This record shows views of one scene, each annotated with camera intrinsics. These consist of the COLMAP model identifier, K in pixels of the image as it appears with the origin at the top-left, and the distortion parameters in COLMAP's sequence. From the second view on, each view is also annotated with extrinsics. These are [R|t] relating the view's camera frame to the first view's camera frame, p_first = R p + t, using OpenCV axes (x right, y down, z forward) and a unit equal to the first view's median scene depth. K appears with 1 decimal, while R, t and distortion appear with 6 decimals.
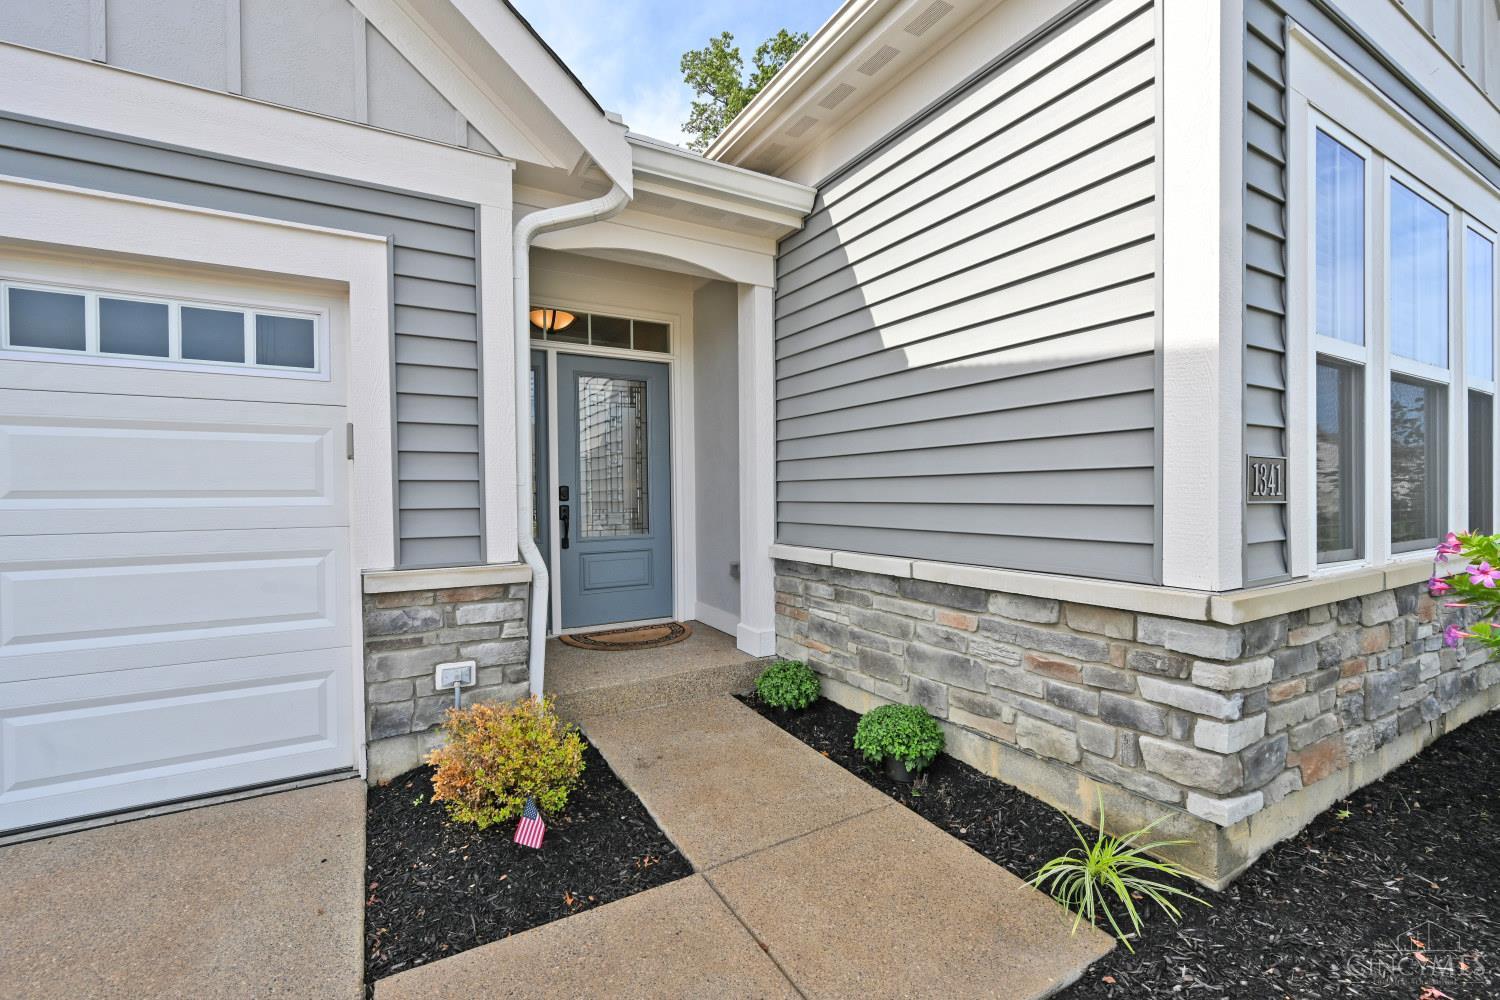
lens RADIAL K [[645.7, 0, 743.1], [0, 645.7, 500.3], [0, 0, 1]] dist [0.000735, -0.000716]
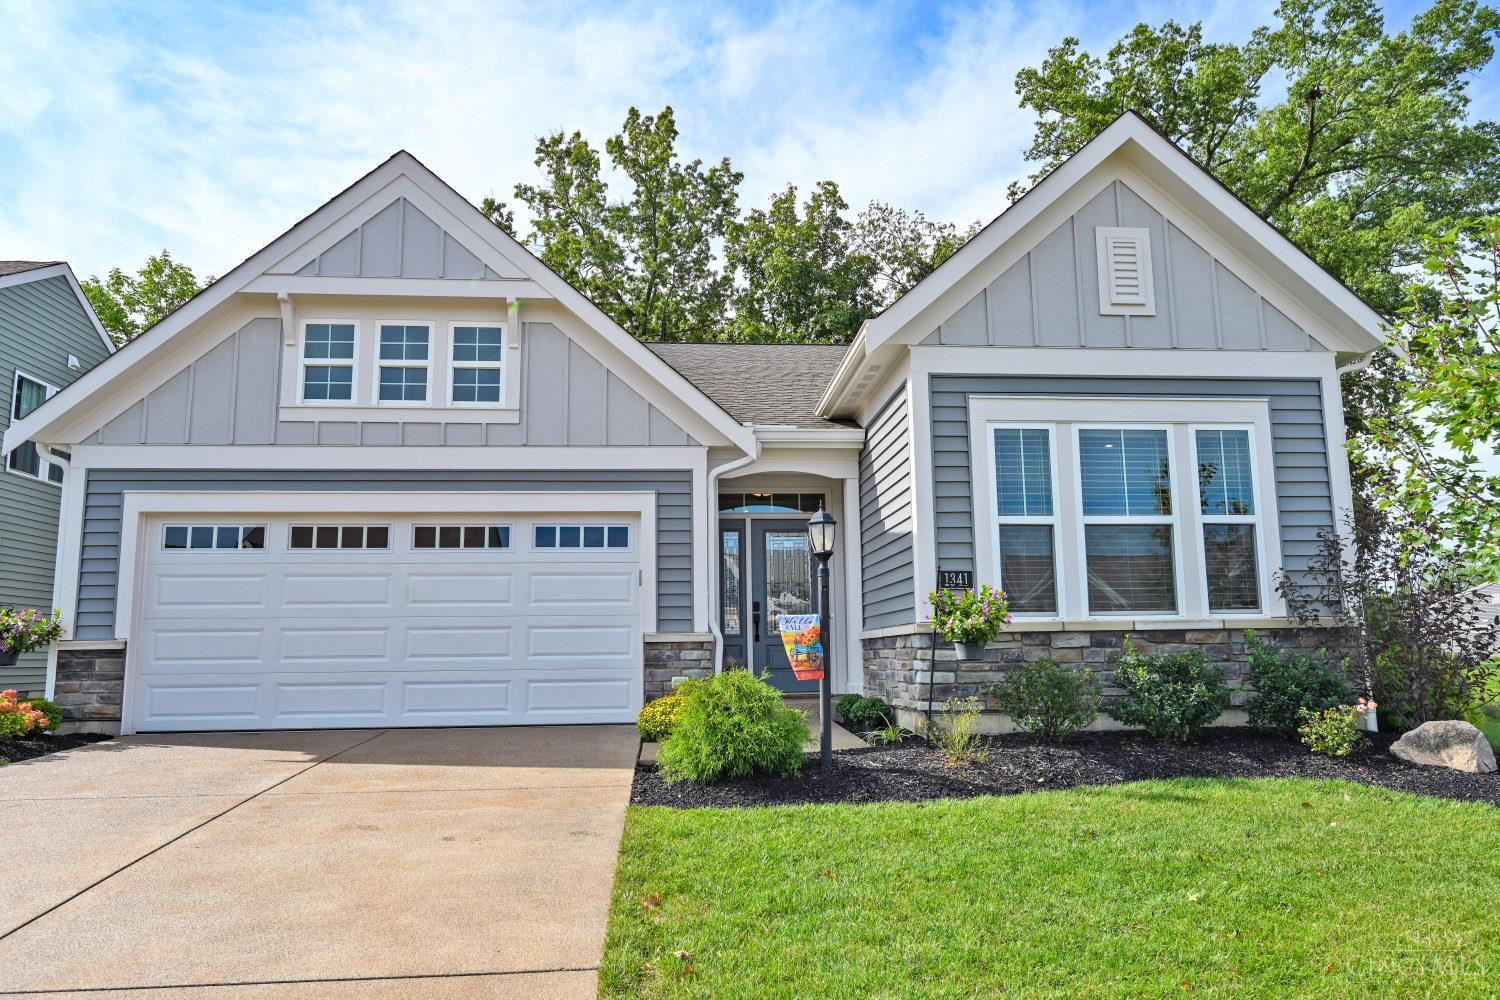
lens RADIAL K [[948.2, 0, 751.4], [0, 948.2, 505.4], [0, 0, 1]] dist [0.011017, 0.001194]
pose [[0.907693, -0.069070, -0.413912, 1.120347], [0.001910, 0.987031, -0.160517, 0.190312], [0.419631, 0.144910, 0.896053, -1.824163]]
